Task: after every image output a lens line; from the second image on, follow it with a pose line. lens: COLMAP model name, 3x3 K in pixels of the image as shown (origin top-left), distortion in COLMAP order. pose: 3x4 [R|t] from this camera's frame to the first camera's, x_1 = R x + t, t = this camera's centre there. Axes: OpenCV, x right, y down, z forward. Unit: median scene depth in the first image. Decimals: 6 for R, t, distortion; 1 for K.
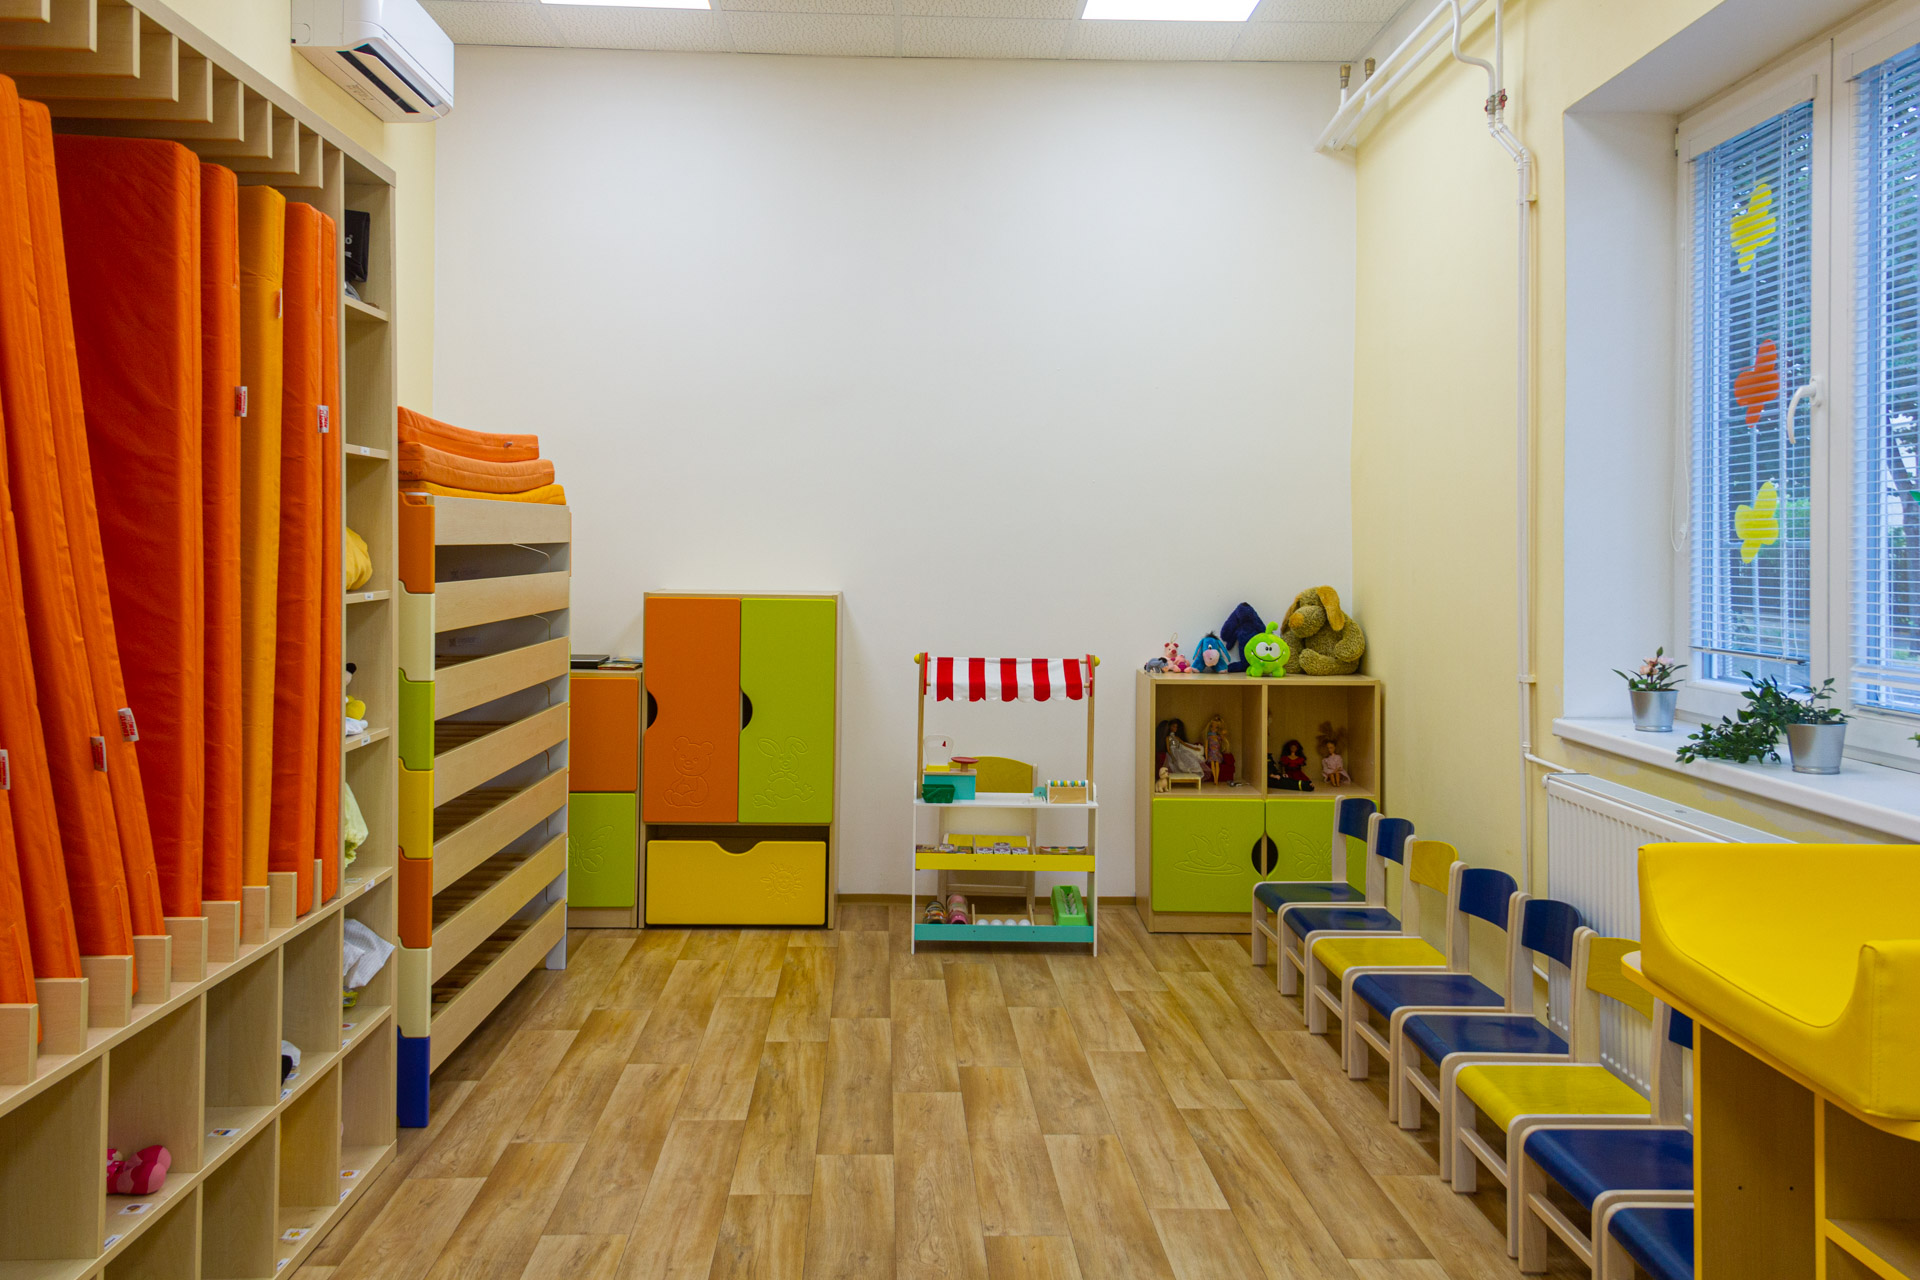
lens RADIAL K [[1608.6, 0, 966.4], [0, 1608.6, 557.5], [0, 0, 1]] dist [0.053530, -0.003928]
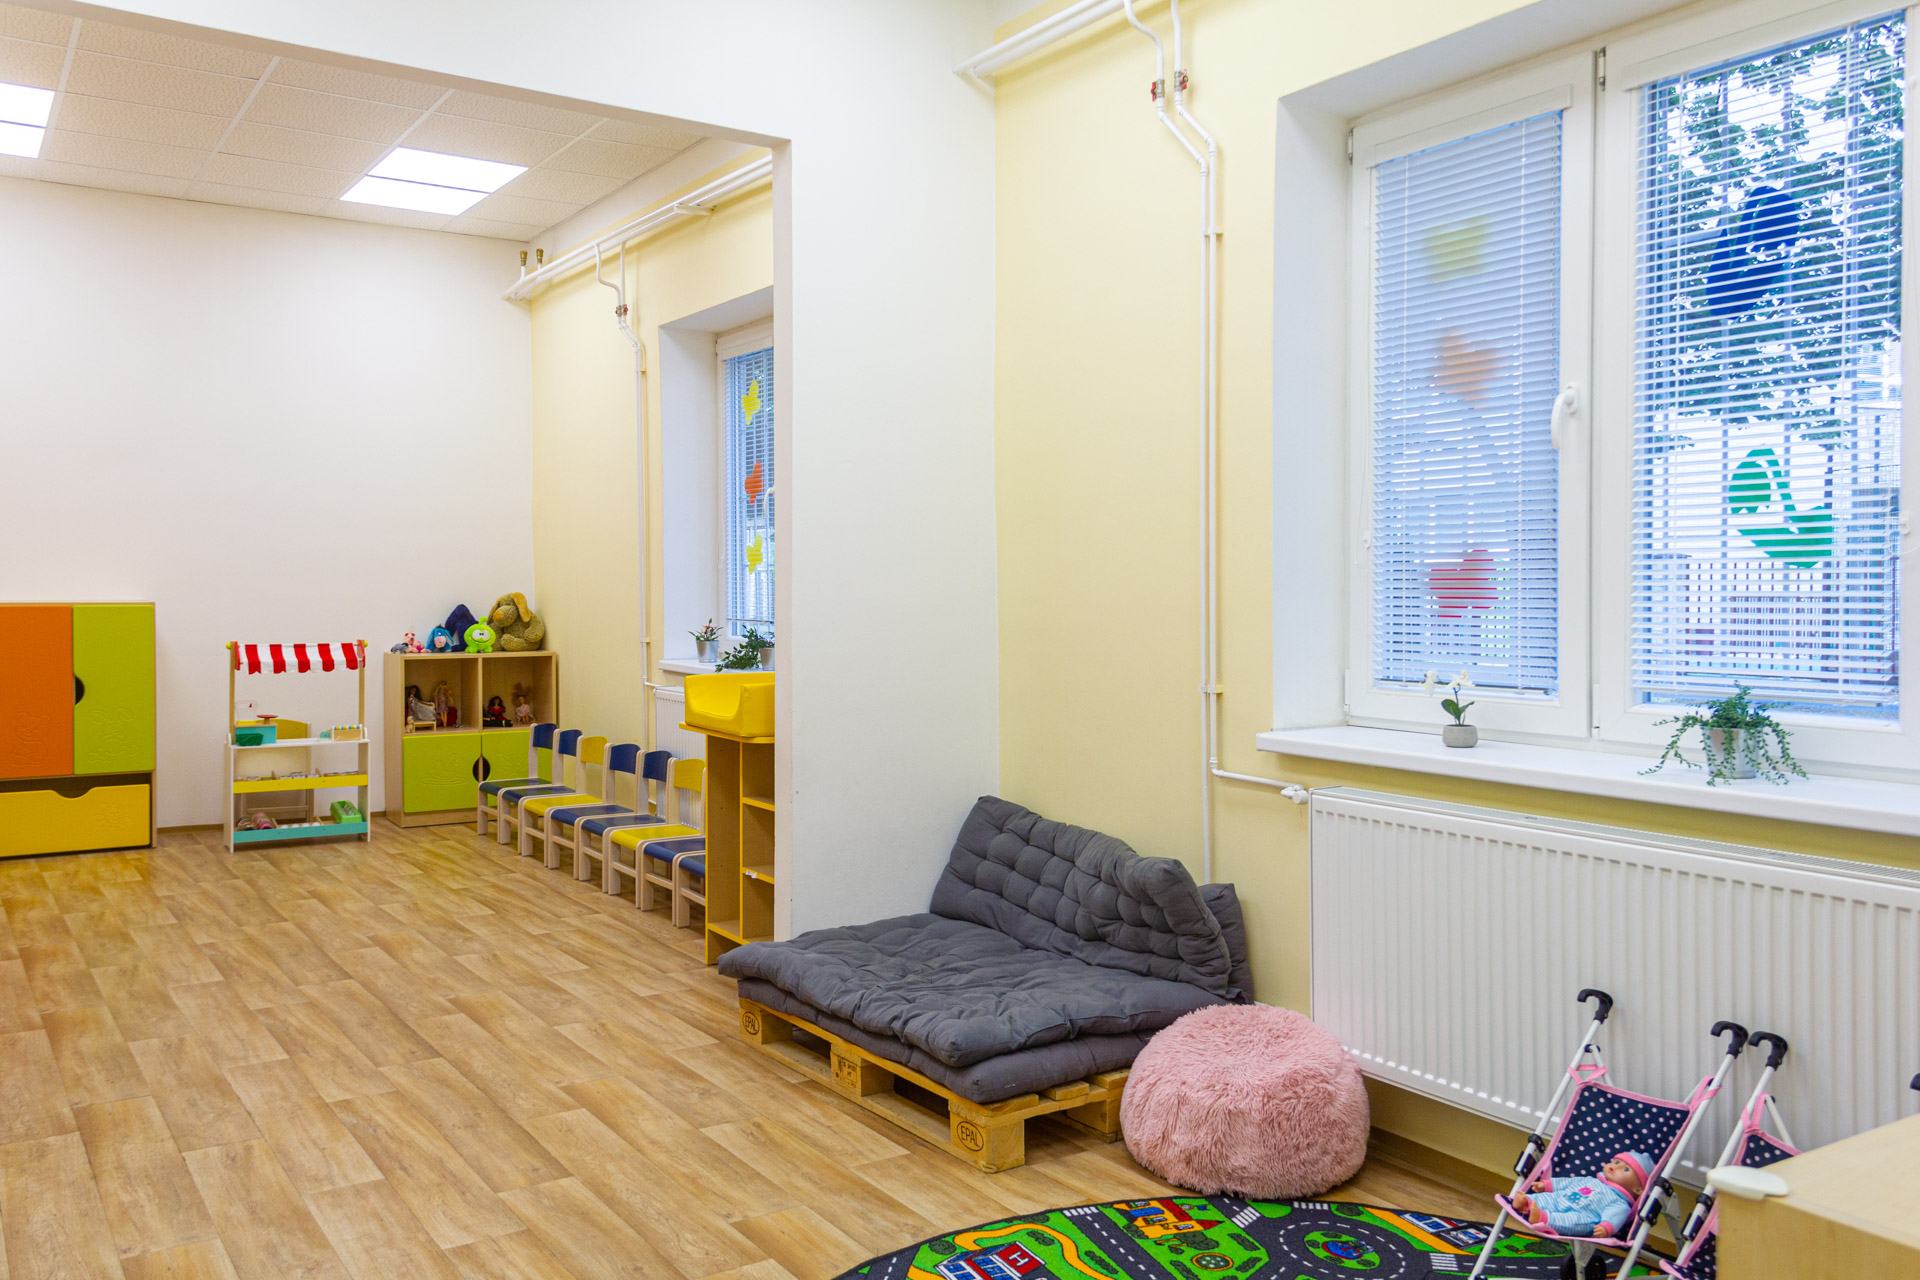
lens RADIAL K [[1608.6, 0, 963.0], [0, 1608.6, 637.0], [0, 0, 1]] dist [0.053530, -0.003928]
pose [[0.864854, -0.025428, 0.501380, -0.178381], [0.004752, 0.999086, 0.042473, -0.002798], [-0.502002, -0.034350, 0.864184, -0.525819]]
